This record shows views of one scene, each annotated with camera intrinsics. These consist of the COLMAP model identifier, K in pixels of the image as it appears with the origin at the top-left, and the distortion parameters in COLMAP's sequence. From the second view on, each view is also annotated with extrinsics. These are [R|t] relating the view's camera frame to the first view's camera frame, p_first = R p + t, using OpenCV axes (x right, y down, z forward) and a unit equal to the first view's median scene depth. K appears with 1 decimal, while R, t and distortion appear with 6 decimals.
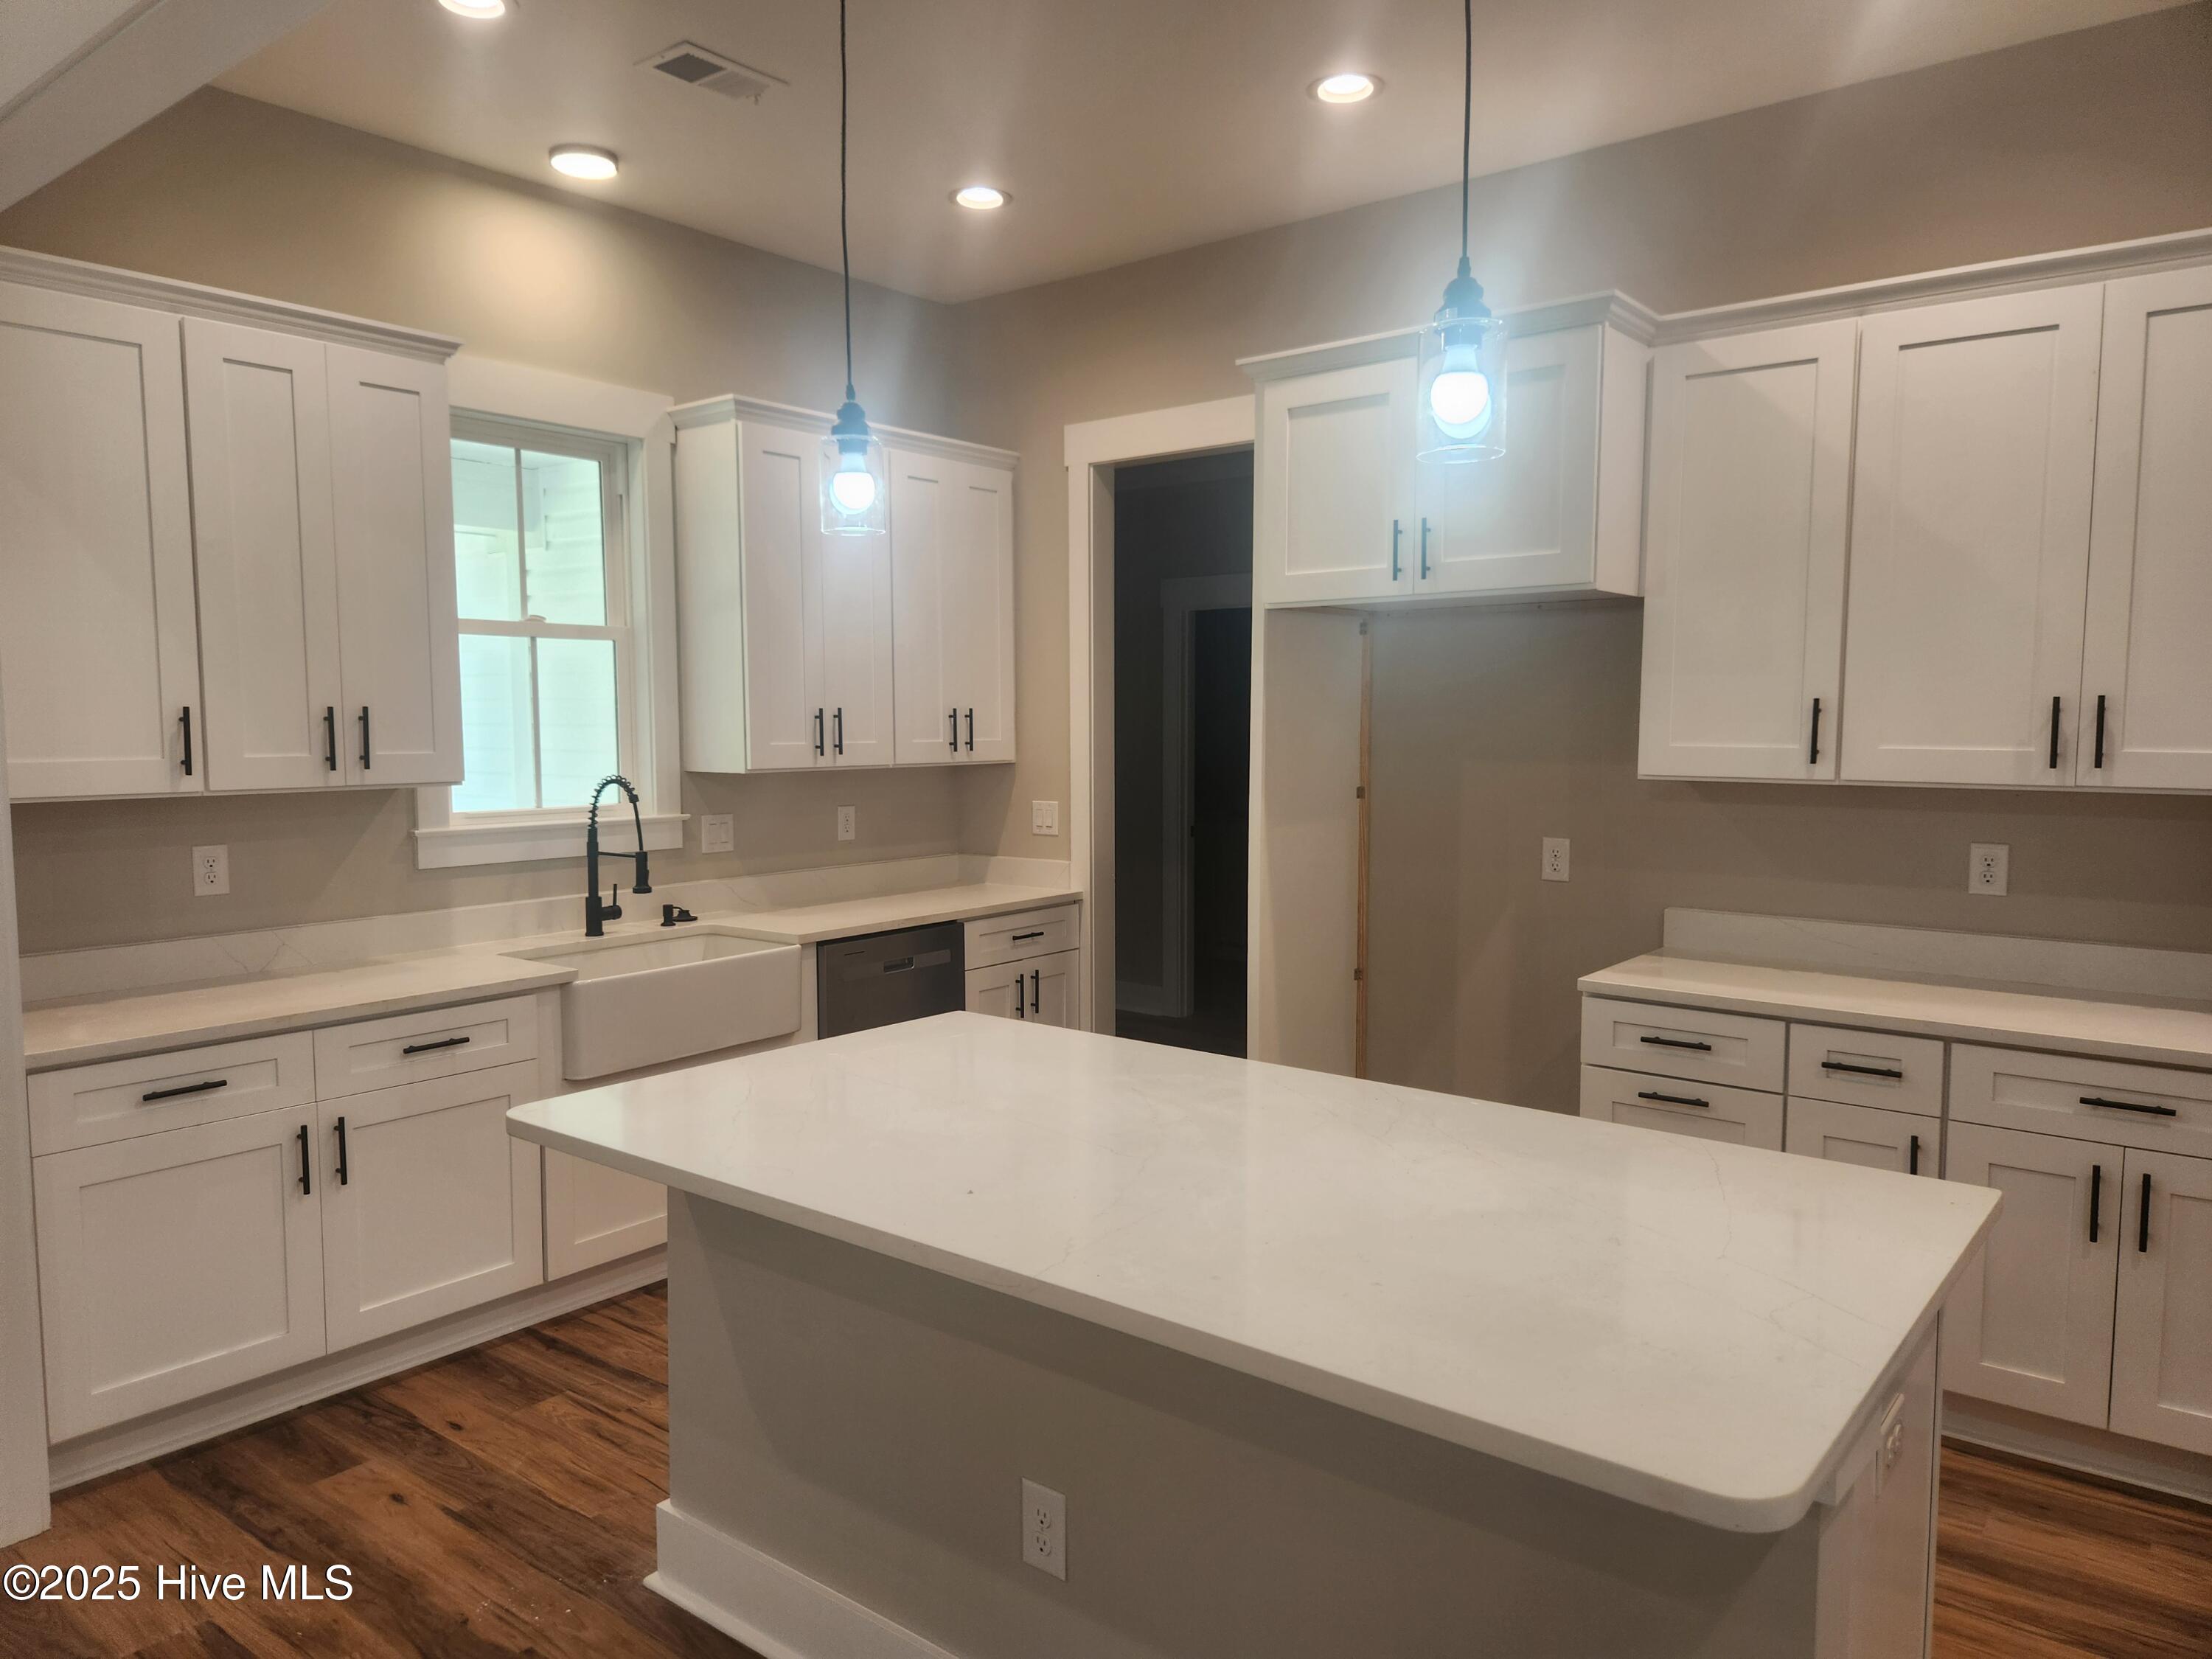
lens RADIAL K [[1493.7, 0, 1081.6], [0, 1493.7, 836.5], [0, 0, 1]] dist [0.075042, -0.065286]
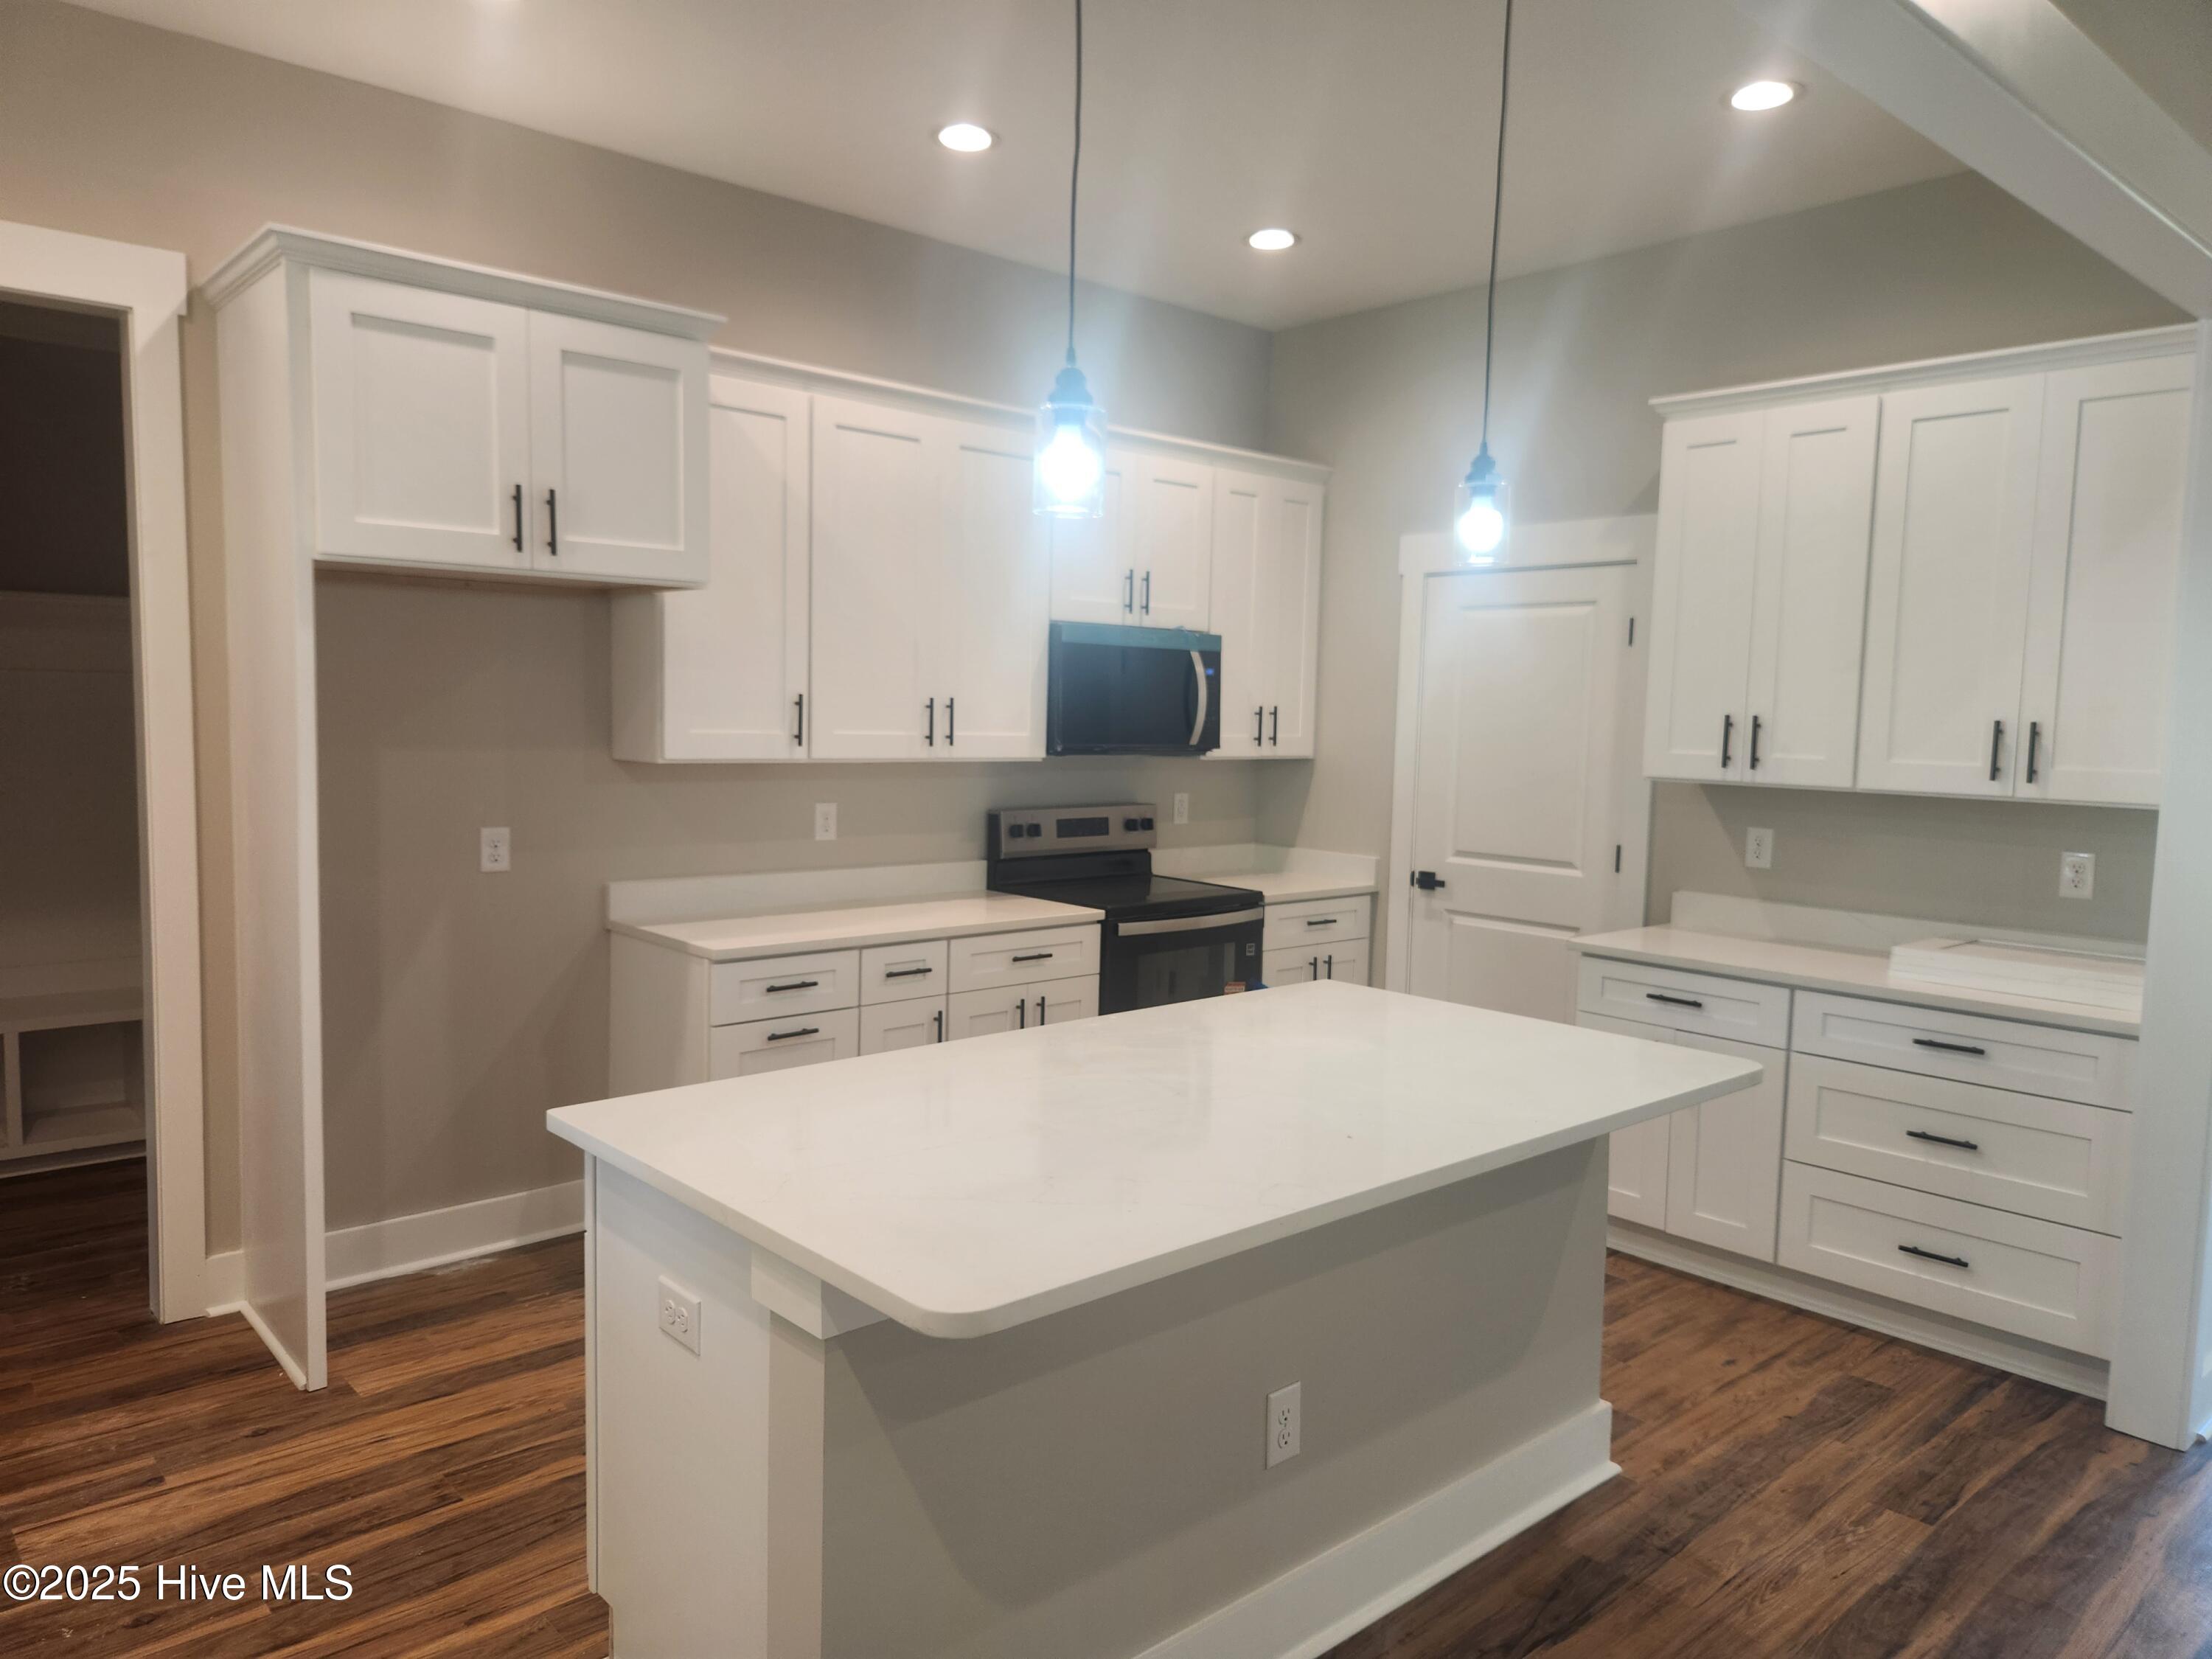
lens RADIAL K [[1493.7, 0, 1093.6], [0, 1493.7, 821.6], [0, 0, 1]] dist [0.075042, -0.065286]
pose [[0.160007, -0.069683, 0.984653, -0.619406], [0.061212, 0.996286, 0.060560, -0.040777], [-0.985216, 0.050583, 0.163679, 0.504635]]
